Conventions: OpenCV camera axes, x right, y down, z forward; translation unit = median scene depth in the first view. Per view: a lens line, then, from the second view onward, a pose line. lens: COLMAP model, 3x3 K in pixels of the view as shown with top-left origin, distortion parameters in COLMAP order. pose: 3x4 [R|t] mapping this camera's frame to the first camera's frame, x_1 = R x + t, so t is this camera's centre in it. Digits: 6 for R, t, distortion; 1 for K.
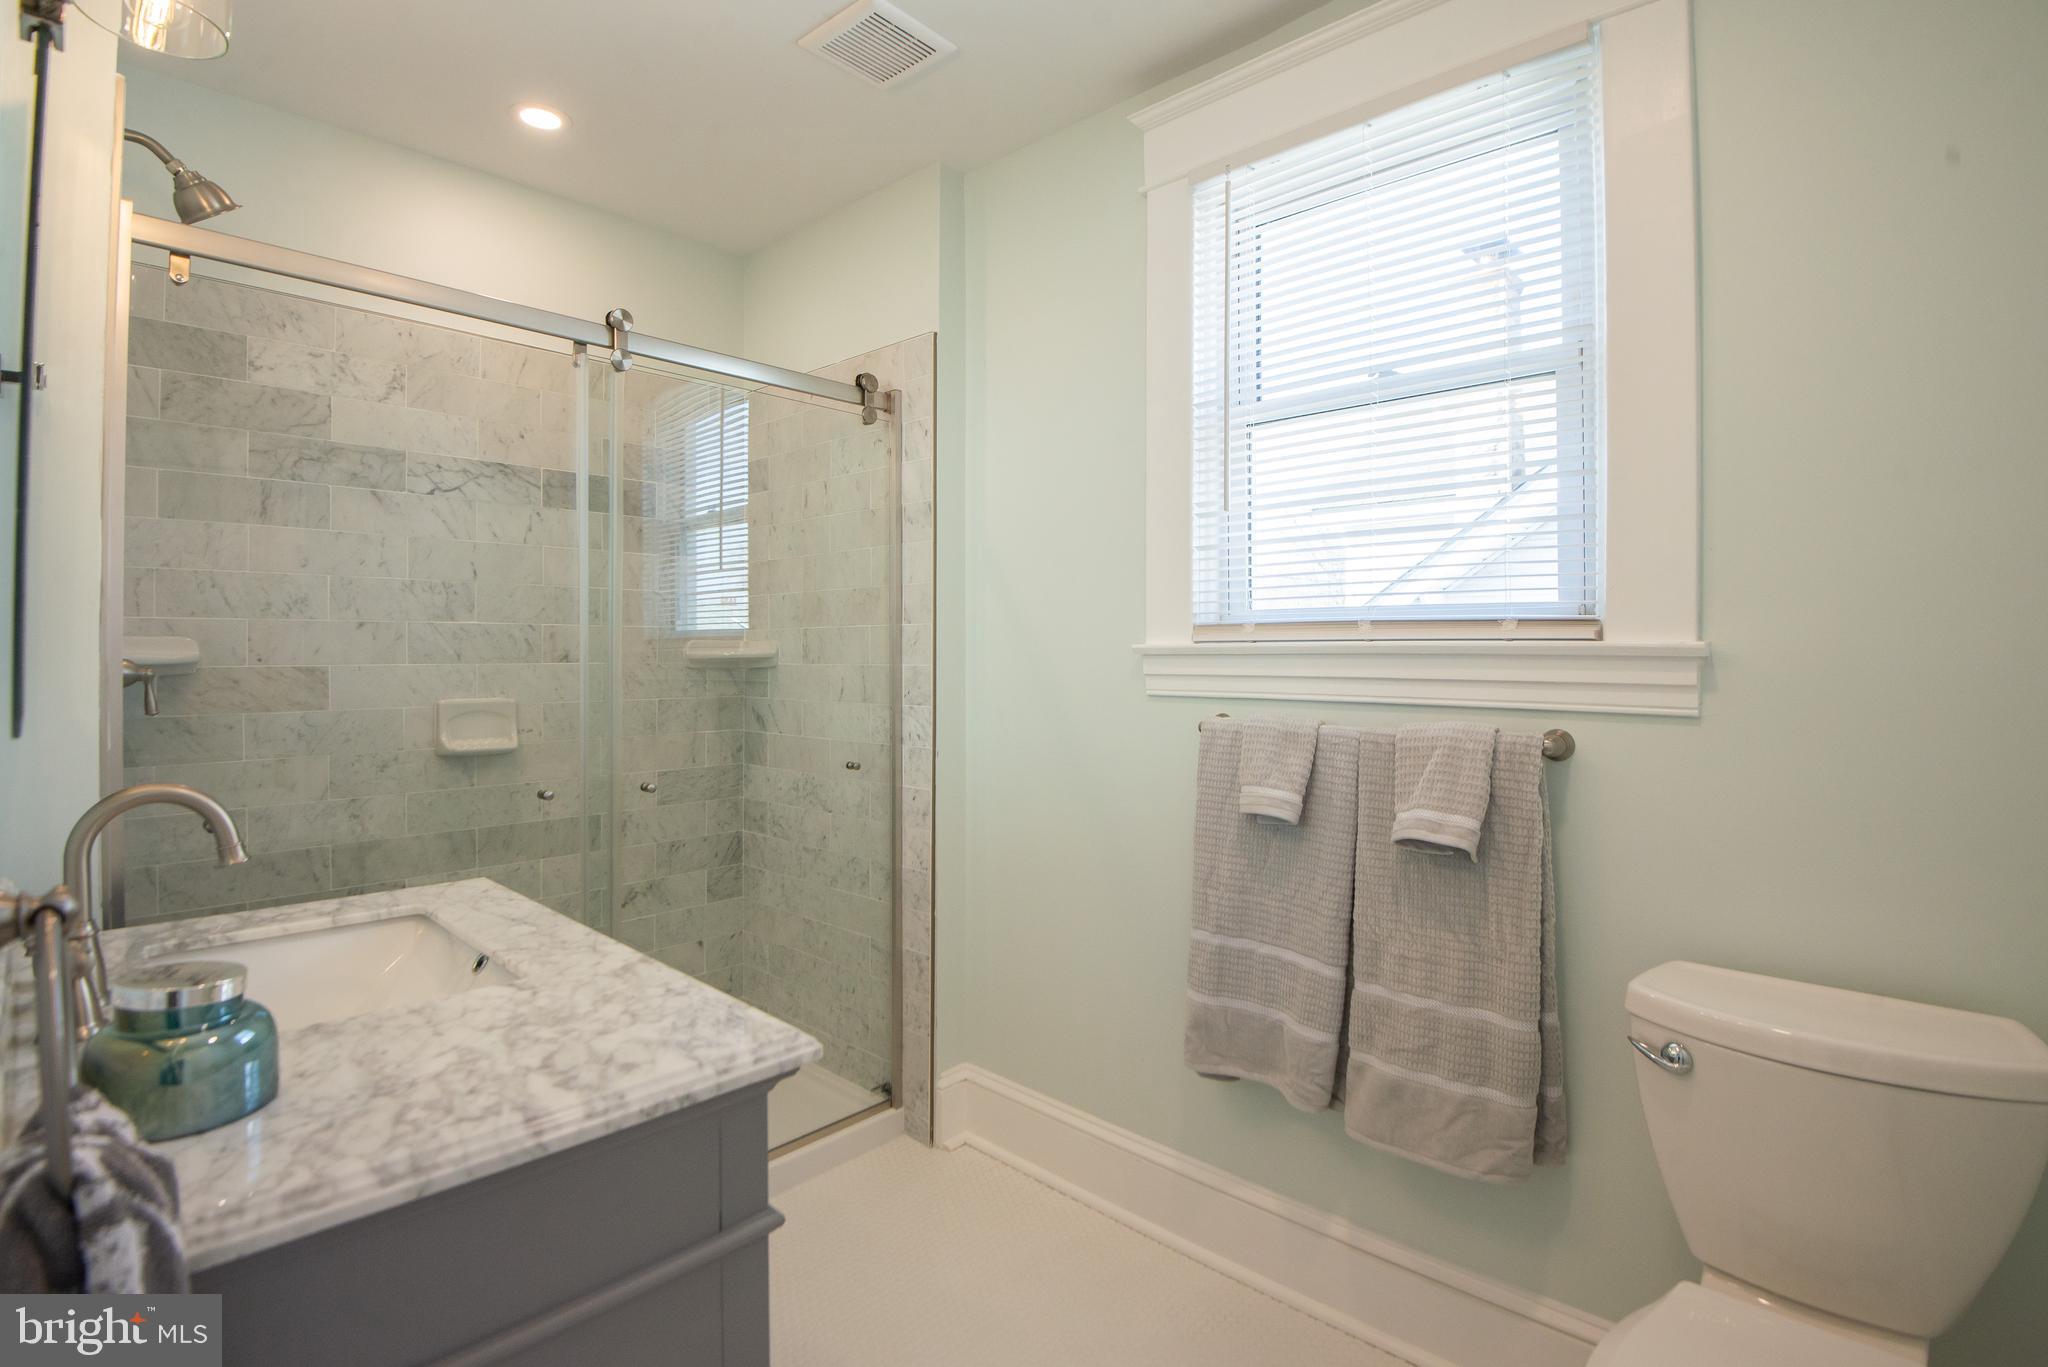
lens RADIAL K [[989.1, 0, 1021.4], [0, 989.1, 655.2], [0, 0, 1]] dist [-0.002620, -0.027744]
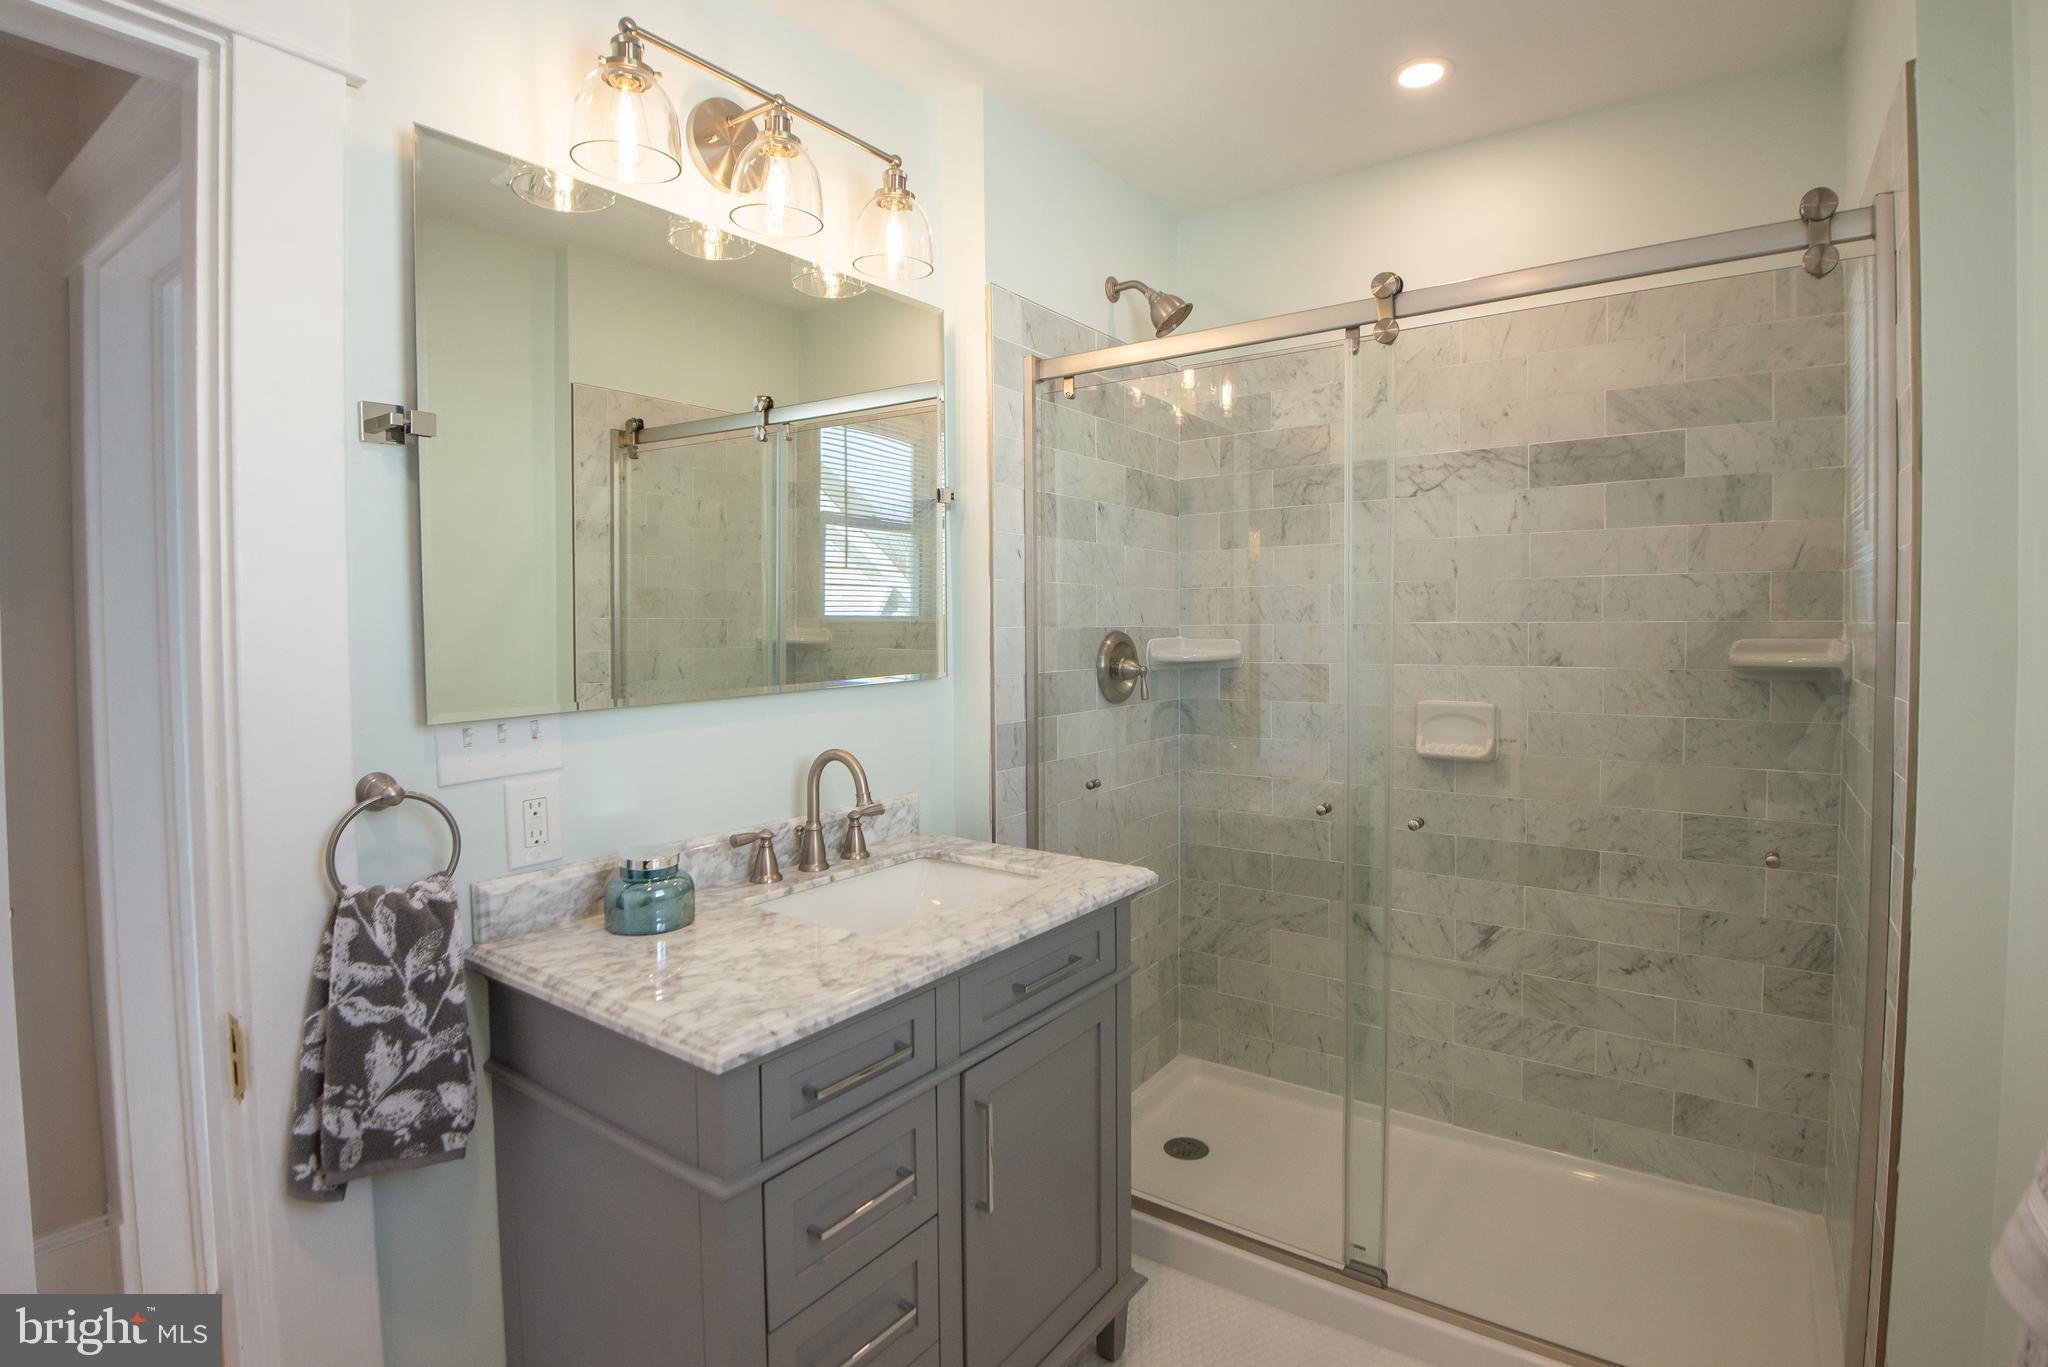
lens RADIAL K [[989.1, 0, 1021.4], [0, 989.1, 655.2], [0, 0, 1]] dist [-0.002620, -0.027744]
pose [[0.128985, 0.028542, -0.991236, 0.386508], [0.006566, 0.999539, 0.029635, -0.036111], [0.991625, -0.010331, 0.128738, 0.509021]]
